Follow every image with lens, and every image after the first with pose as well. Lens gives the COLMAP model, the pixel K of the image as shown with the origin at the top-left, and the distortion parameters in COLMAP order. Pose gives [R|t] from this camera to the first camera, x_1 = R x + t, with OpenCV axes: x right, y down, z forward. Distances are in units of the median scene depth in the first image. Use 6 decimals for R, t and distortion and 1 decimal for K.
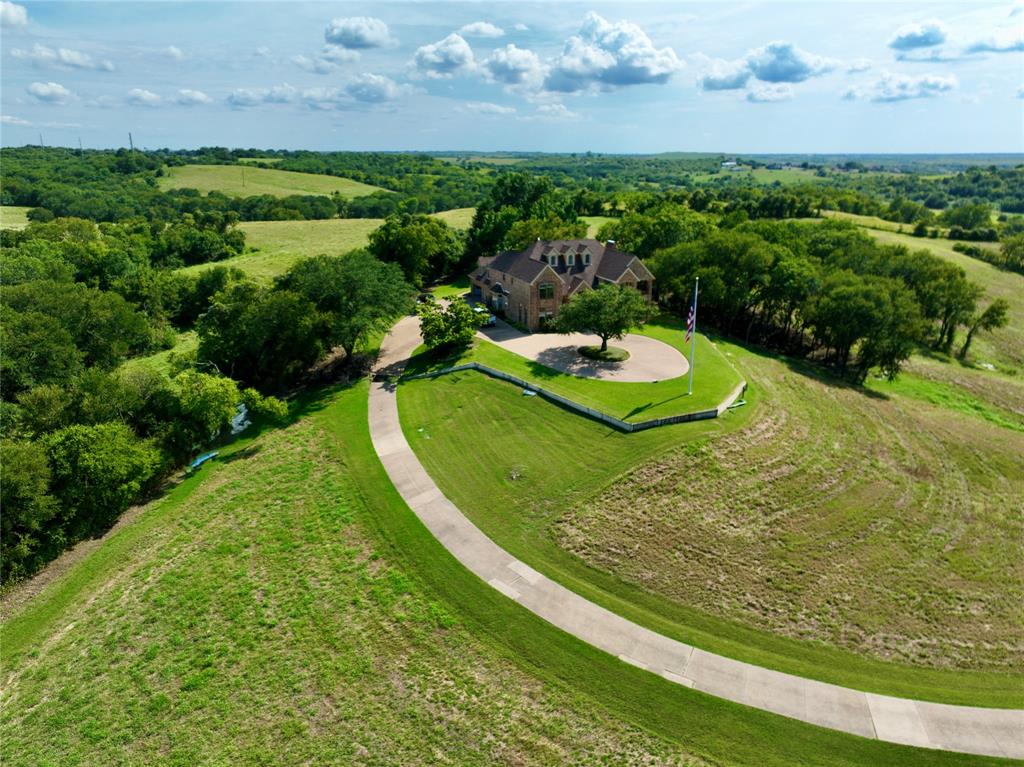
lens RADIAL K [[720.2, 0, 505.1], [0, 720.2, 383.5], [0, 0, 1]] dist [-0.000956, 0.020583]
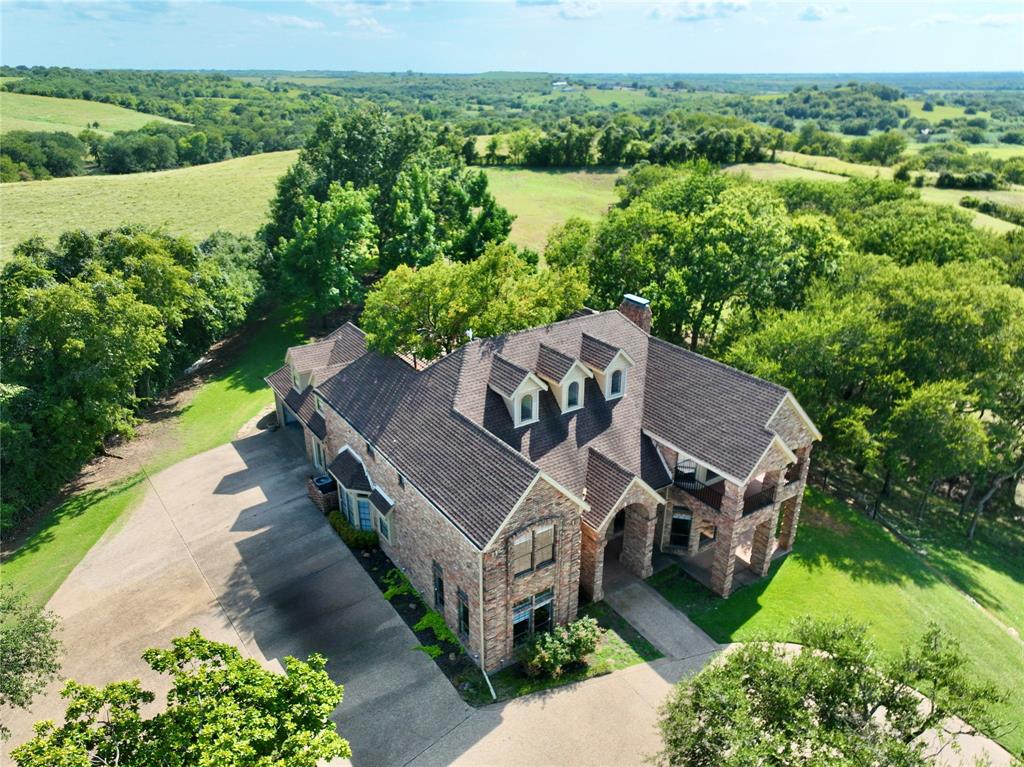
lens RADIAL K [[720.2, 0, 504.5], [0, 720.2, 385.4], [0, 0, 1]] dist [-0.000956, 0.020583]
pose [[0.972382, -0.093784, 0.213722, -0.006920], [0.071959, 0.991574, 0.107719, -0.152611], [-0.222023, -0.089365, 0.970937, 0.489339]]
